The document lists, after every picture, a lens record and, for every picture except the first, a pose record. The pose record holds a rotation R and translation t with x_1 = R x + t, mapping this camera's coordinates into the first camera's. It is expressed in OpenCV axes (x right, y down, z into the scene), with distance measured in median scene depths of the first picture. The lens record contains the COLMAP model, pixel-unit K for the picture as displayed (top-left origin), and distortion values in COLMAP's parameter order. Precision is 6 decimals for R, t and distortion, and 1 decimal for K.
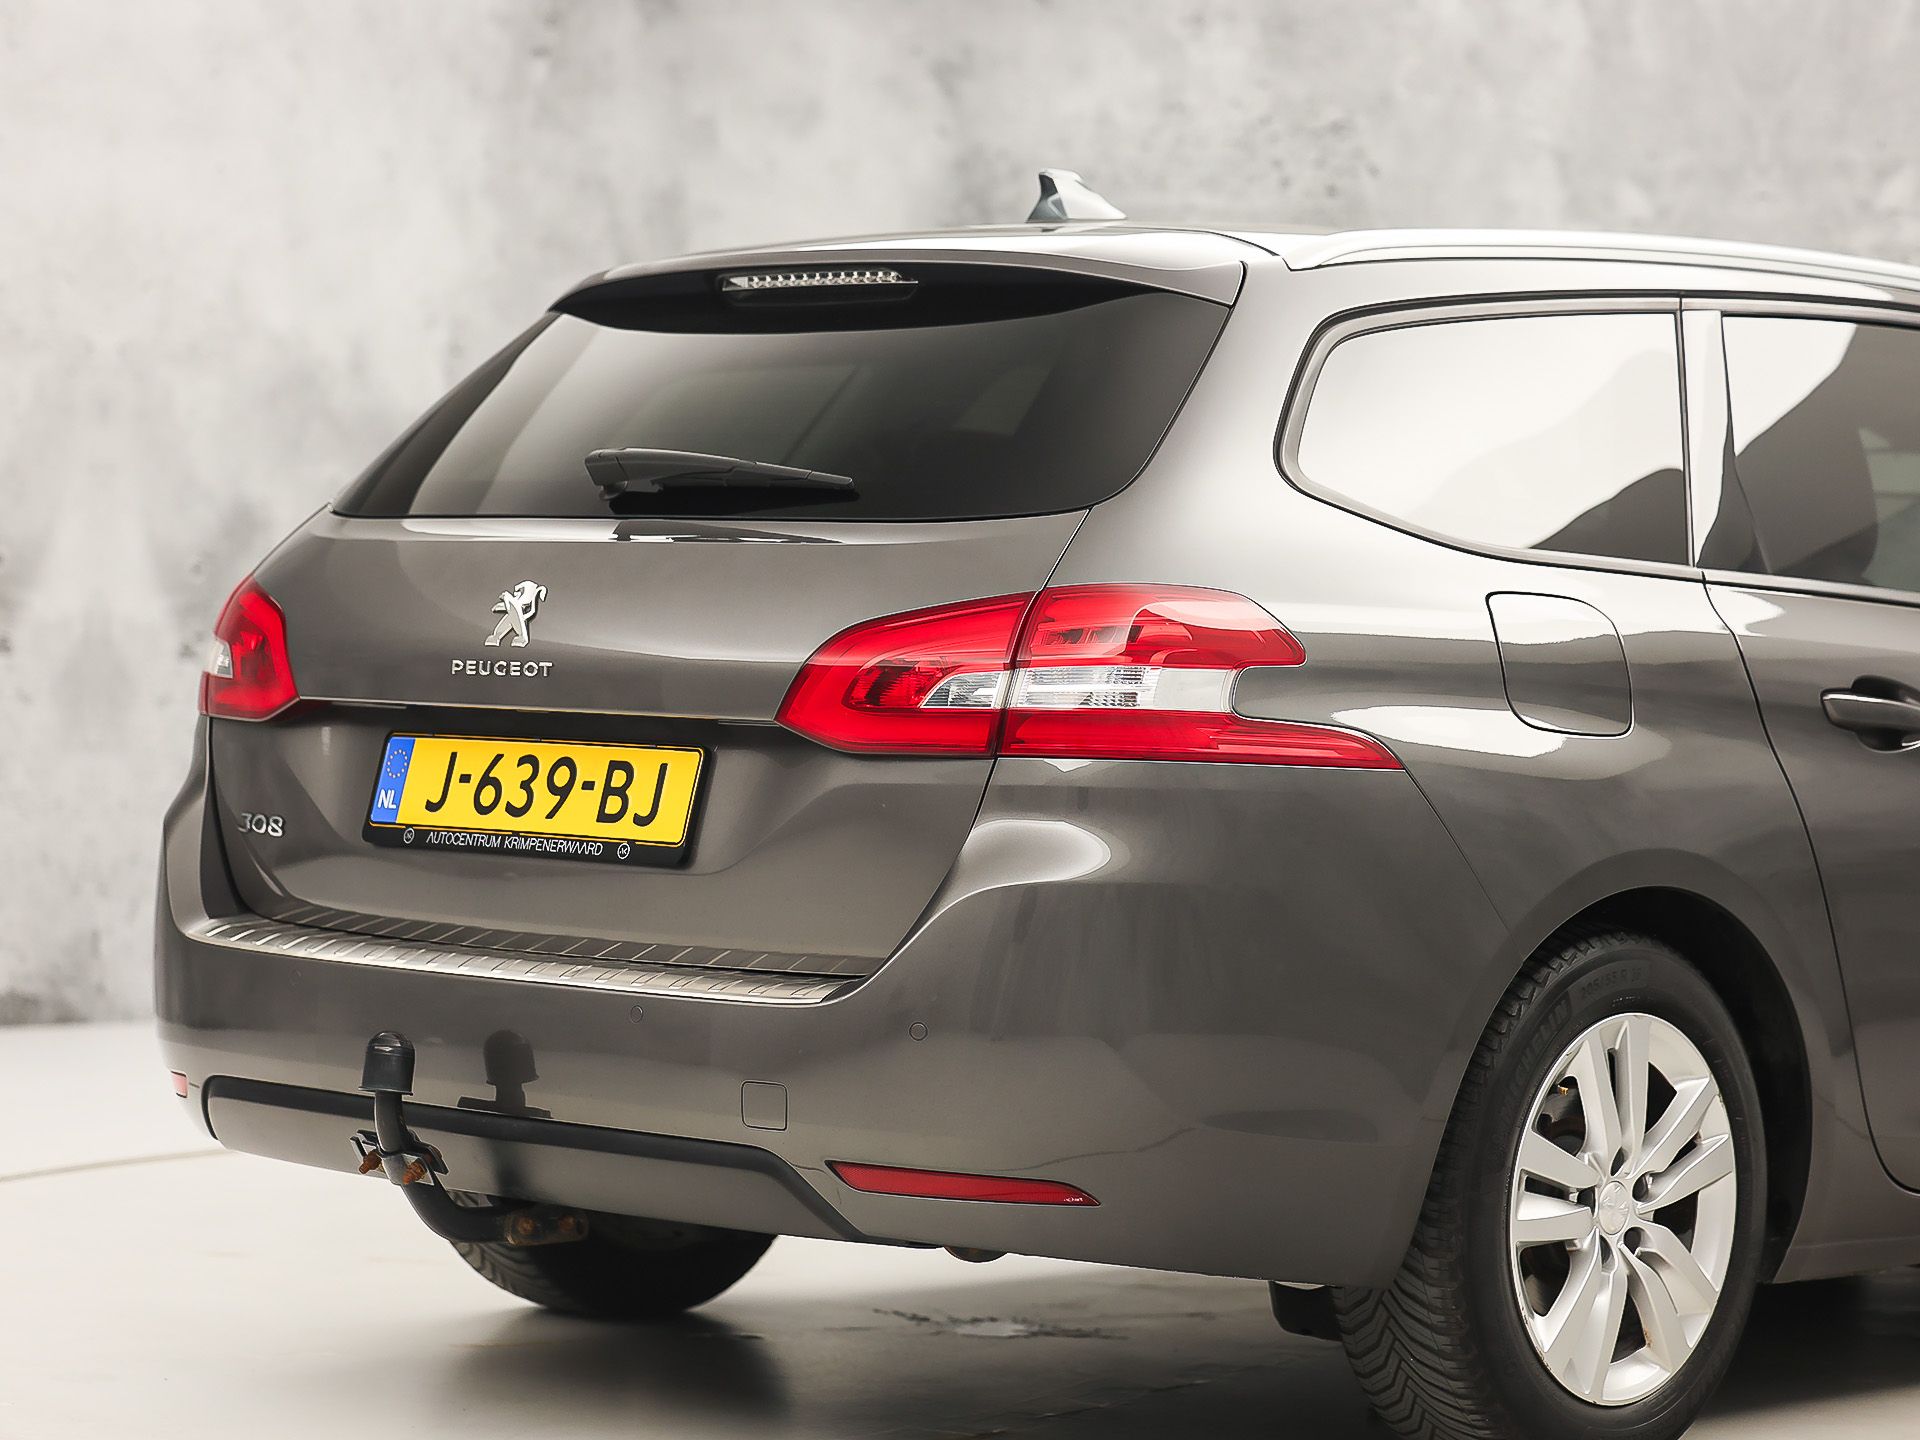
lens RADIAL K [[4513.3, 0, 960.0], [0, 4513.3, 720.0], [0, 0, 1]] dist [-0.075943, 0.255099]
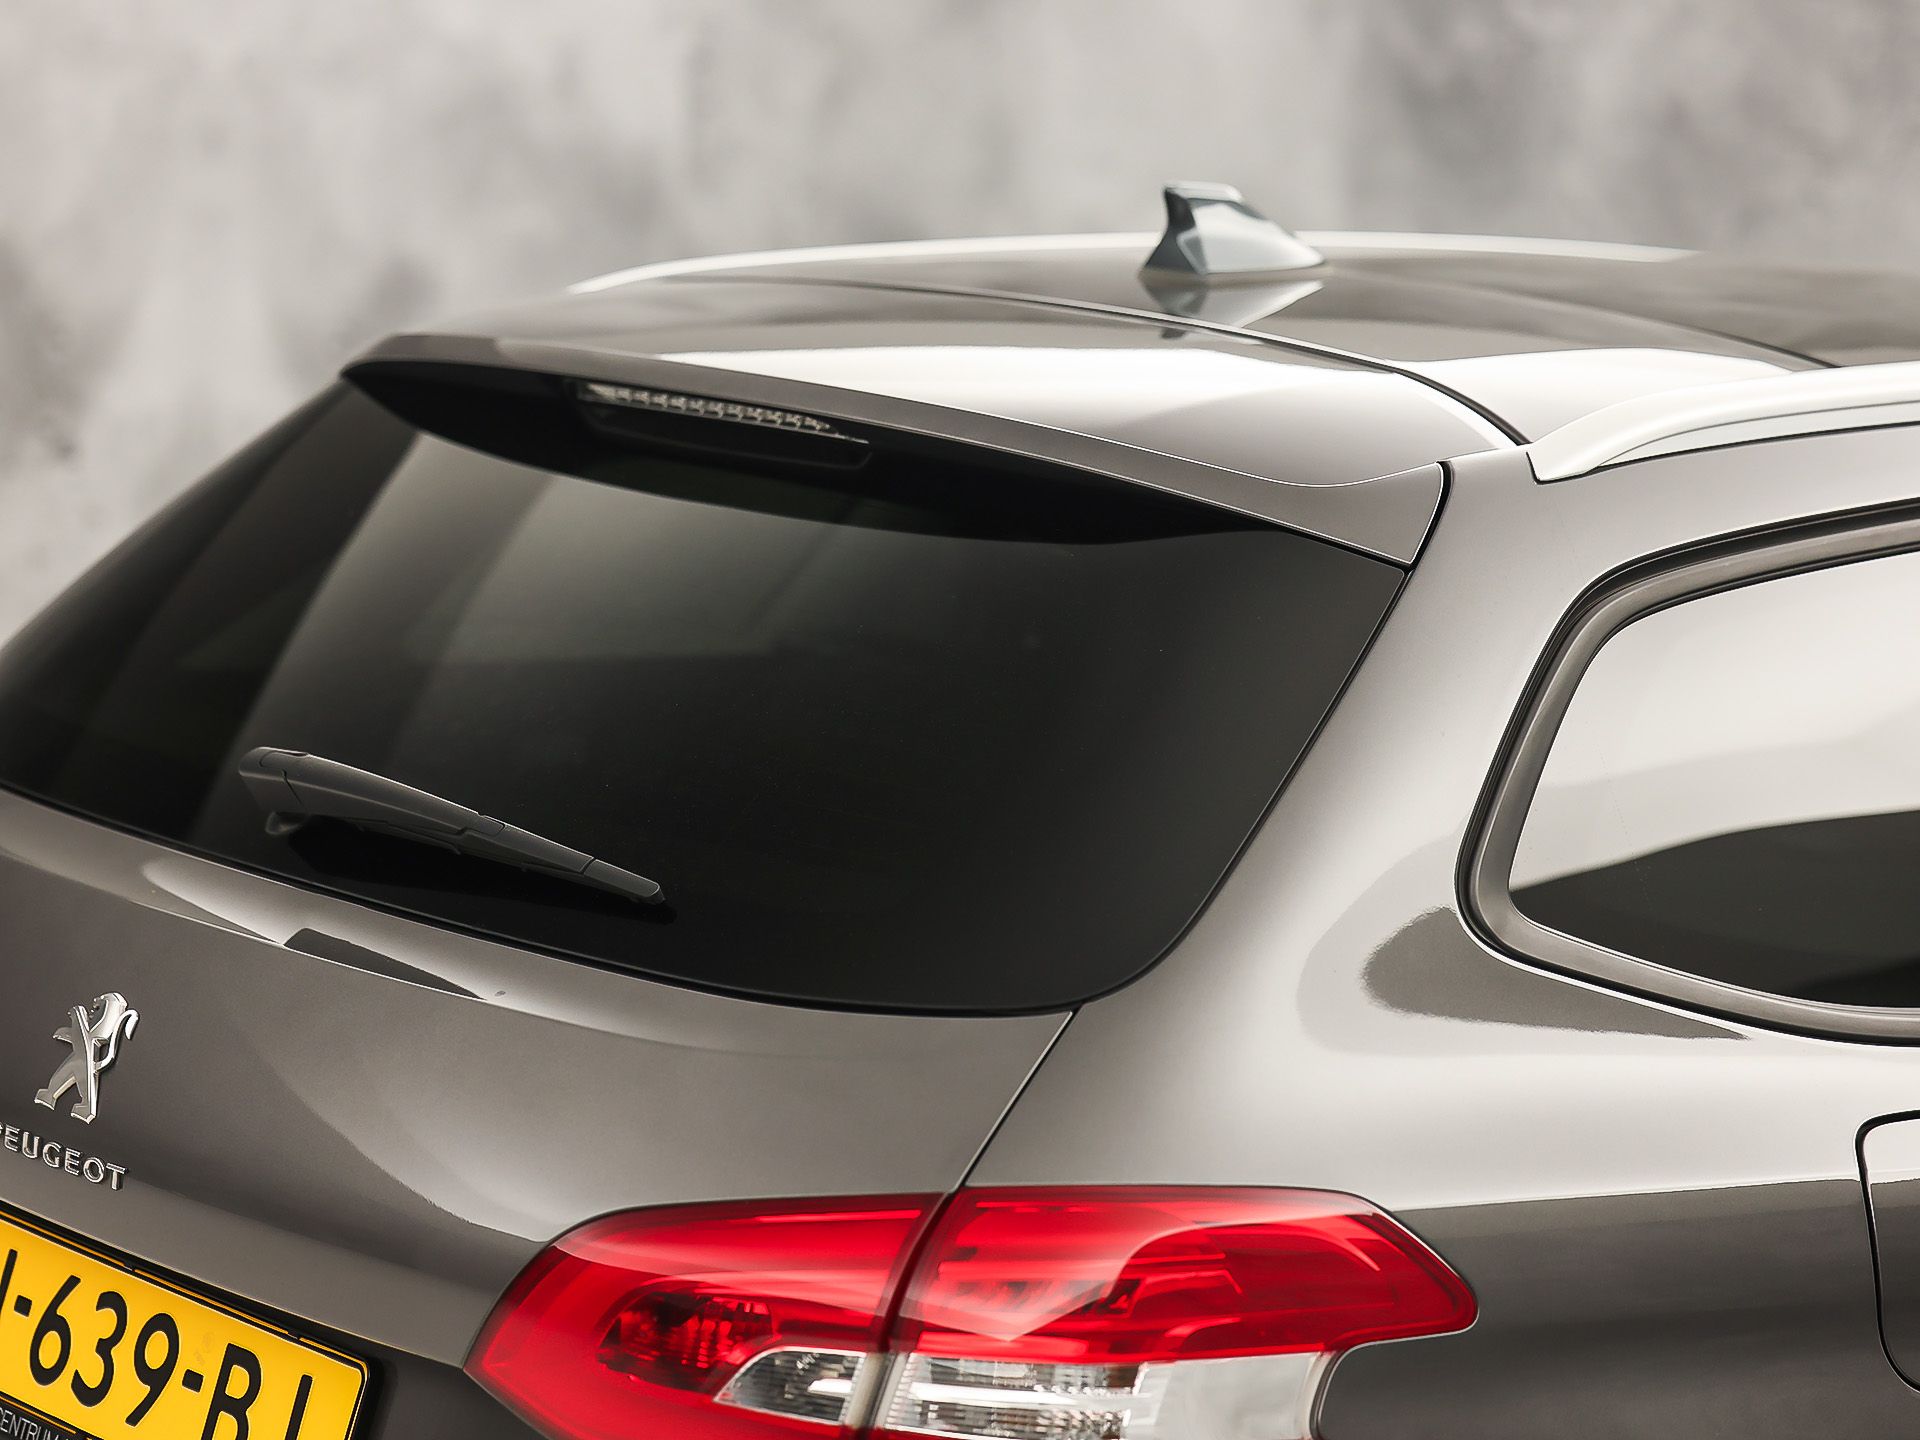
lens RADIAL K [[4801.0, 0, 960.0], [0, 4801.0, 720.0], [0, 0, 1]] dist [0.052869, -0.765411]
pose [[0.991899, 0.056574, -0.113735, 0.072843], [-0.045046, 0.993816, 0.101491, -0.128845], [0.118774, -0.095546, 0.988314, 0.430496]]
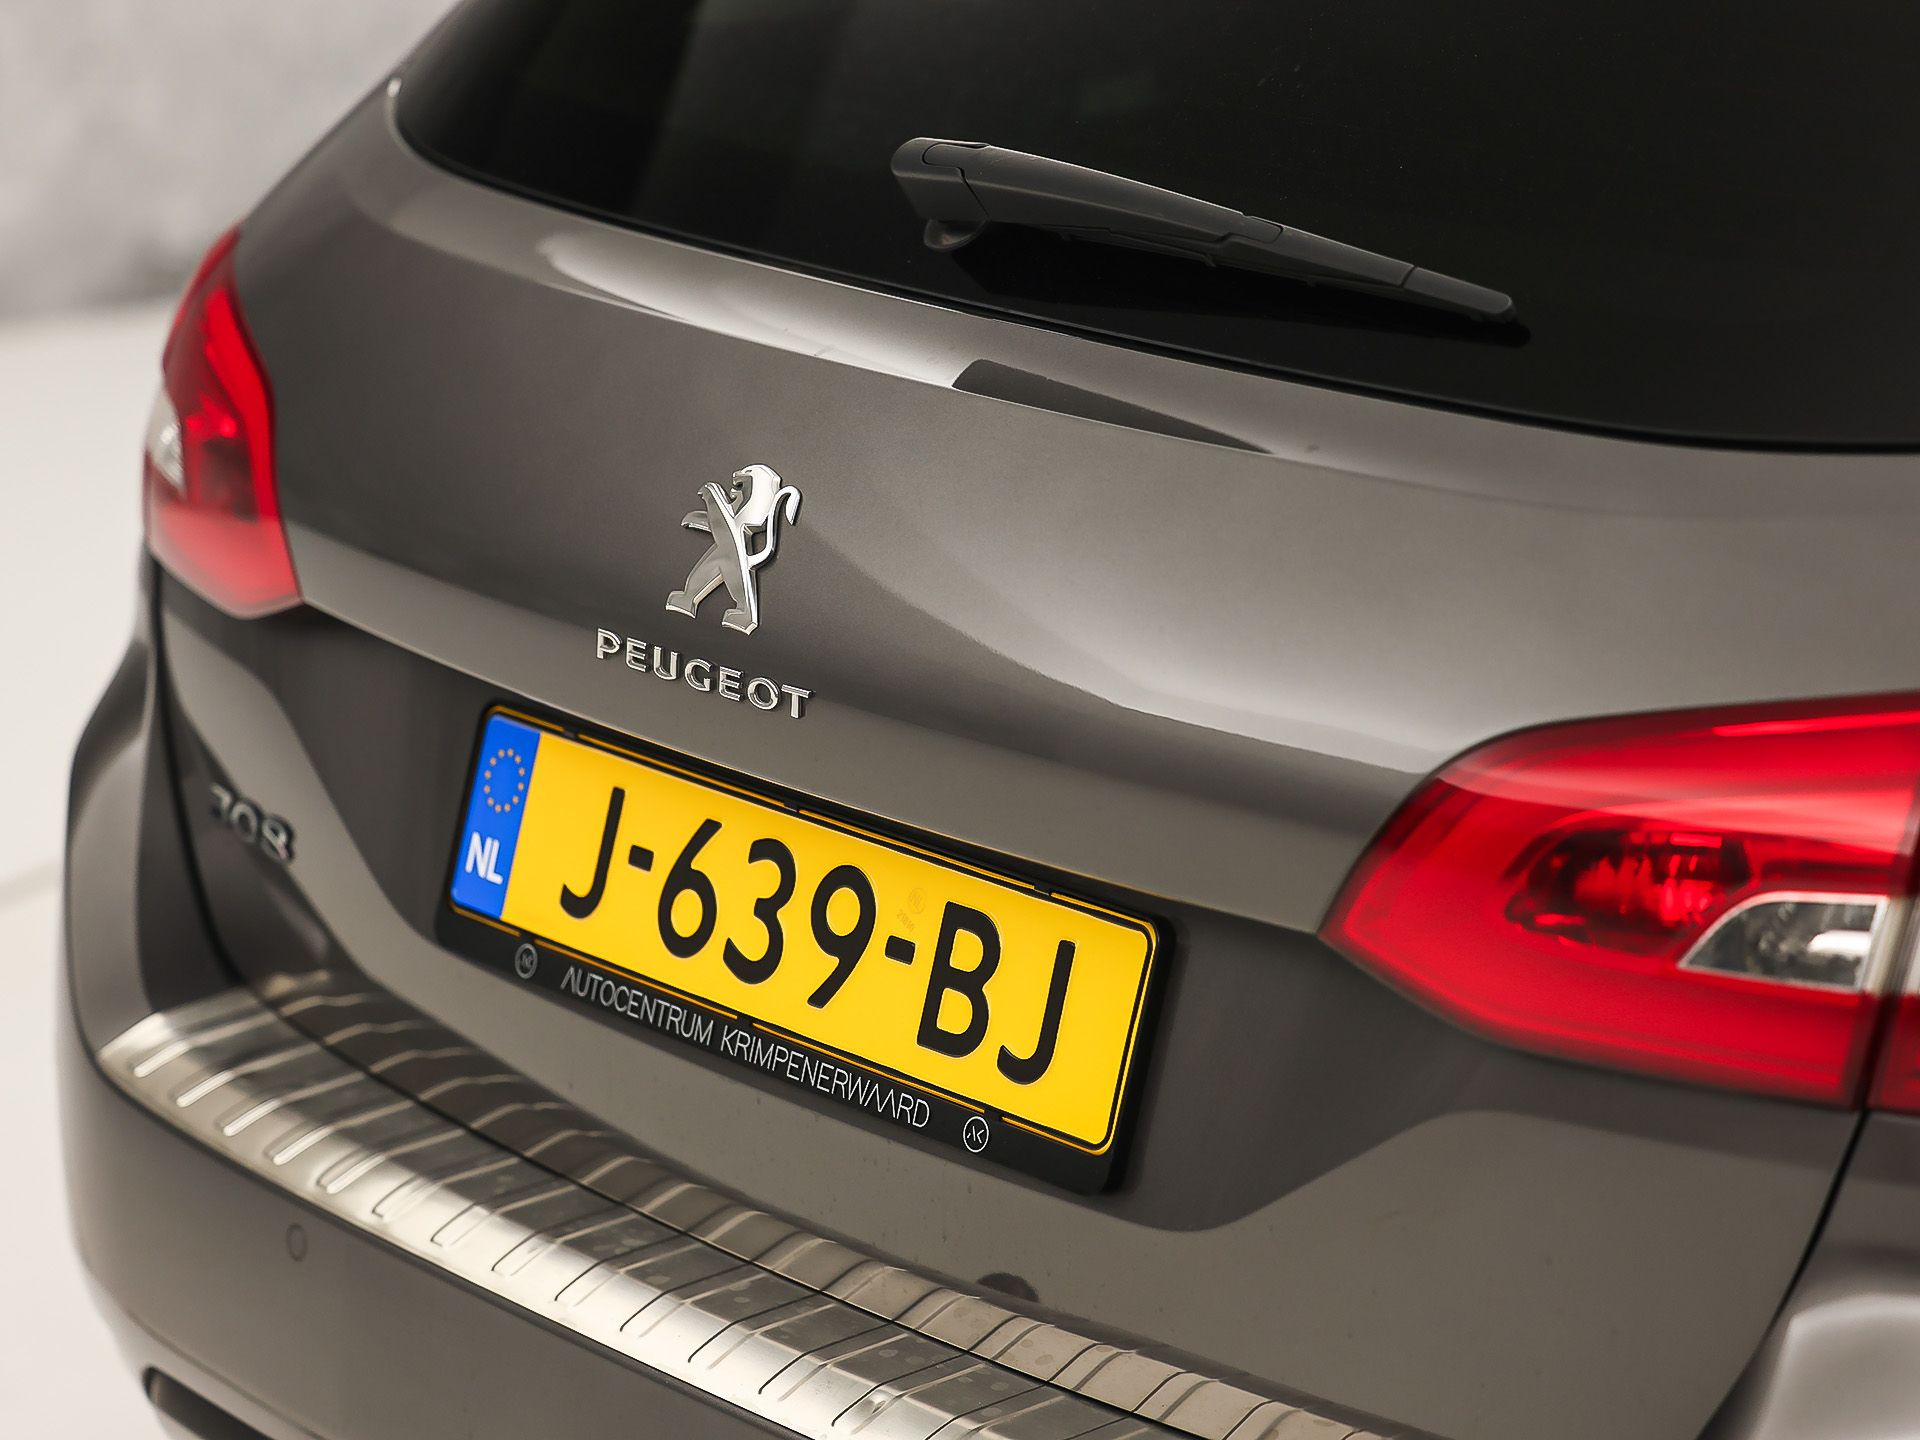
lens RADIAL K [[5504.8, 0, 960.0], [0, 5504.8, 720.0], [0, 0, 1]] dist [-0.102580, 0.401147]
pose [[0.992856, 0.016647, -0.118152, -0.013752], [0.012066, 0.971136, 0.238223, -0.132766], [0.118707, -0.237947, 0.963997, 0.485616]]
